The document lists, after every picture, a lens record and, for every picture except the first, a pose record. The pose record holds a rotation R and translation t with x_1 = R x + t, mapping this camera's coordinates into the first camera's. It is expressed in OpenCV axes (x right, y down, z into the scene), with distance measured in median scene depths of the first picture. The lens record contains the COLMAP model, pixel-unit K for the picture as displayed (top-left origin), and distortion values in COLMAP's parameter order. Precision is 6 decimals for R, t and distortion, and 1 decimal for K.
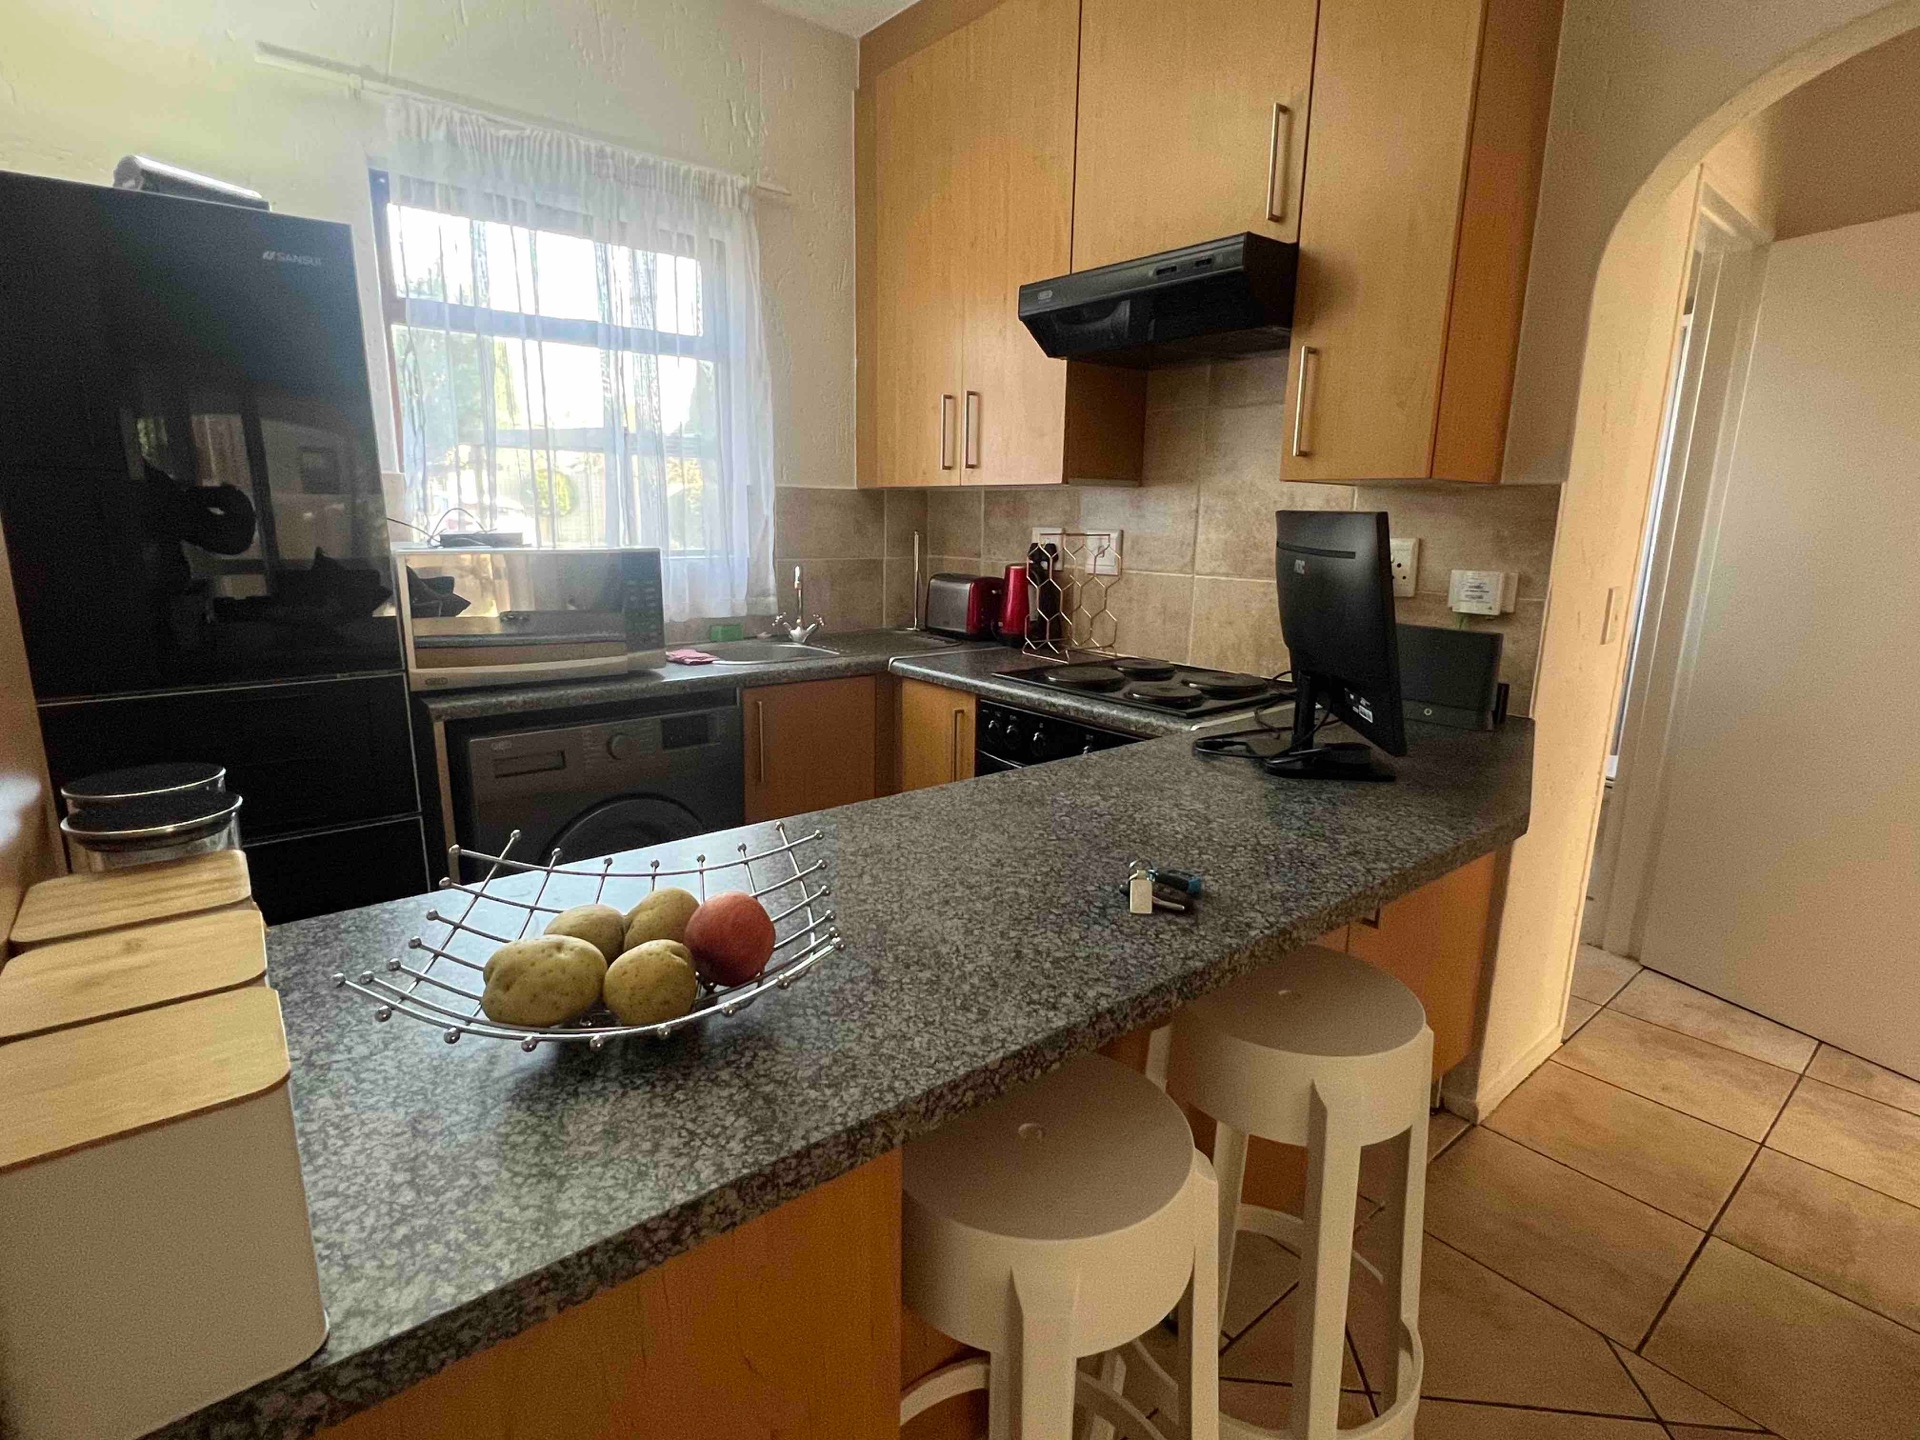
lens RADIAL K [[939.1, 0, 956.8], [0, 939.1, 718.2], [0, 0, 1]] dist [-0.003687, 0.003214]
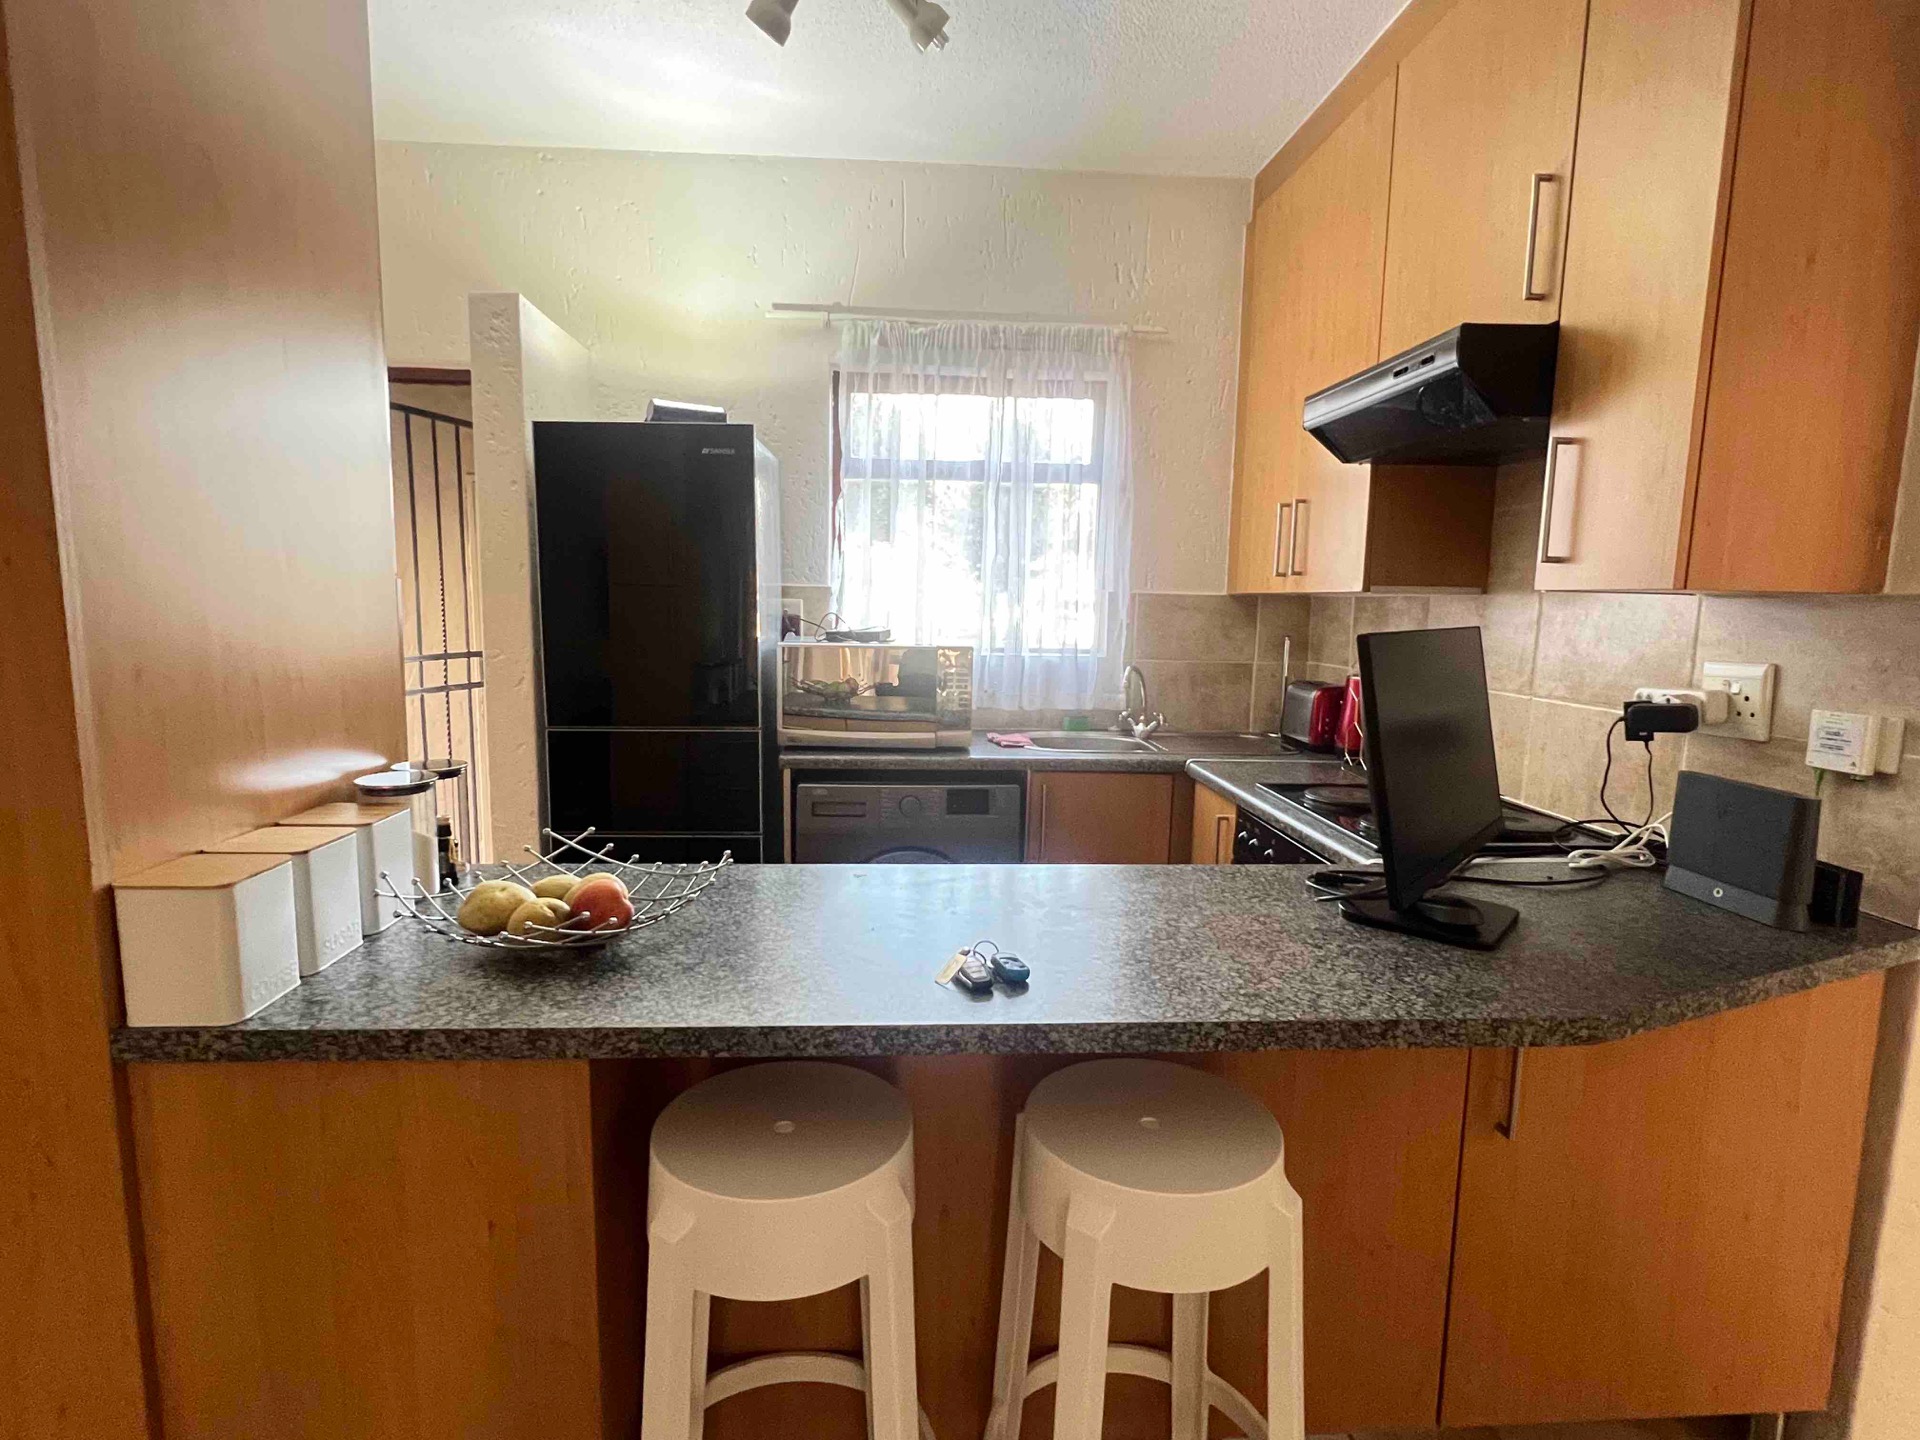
lens RADIAL K [[939.1, 0, 951.5], [0, 939.1, 717.2], [0, 0, 1]] dist [-0.003687, 0.003214]
pose [[0.817074, 0.073366, -0.571846, 0.331150], [-0.130965, 0.989559, -0.060171, -0.015987], [0.561461, 0.124056, 0.818151, 0.019457]]
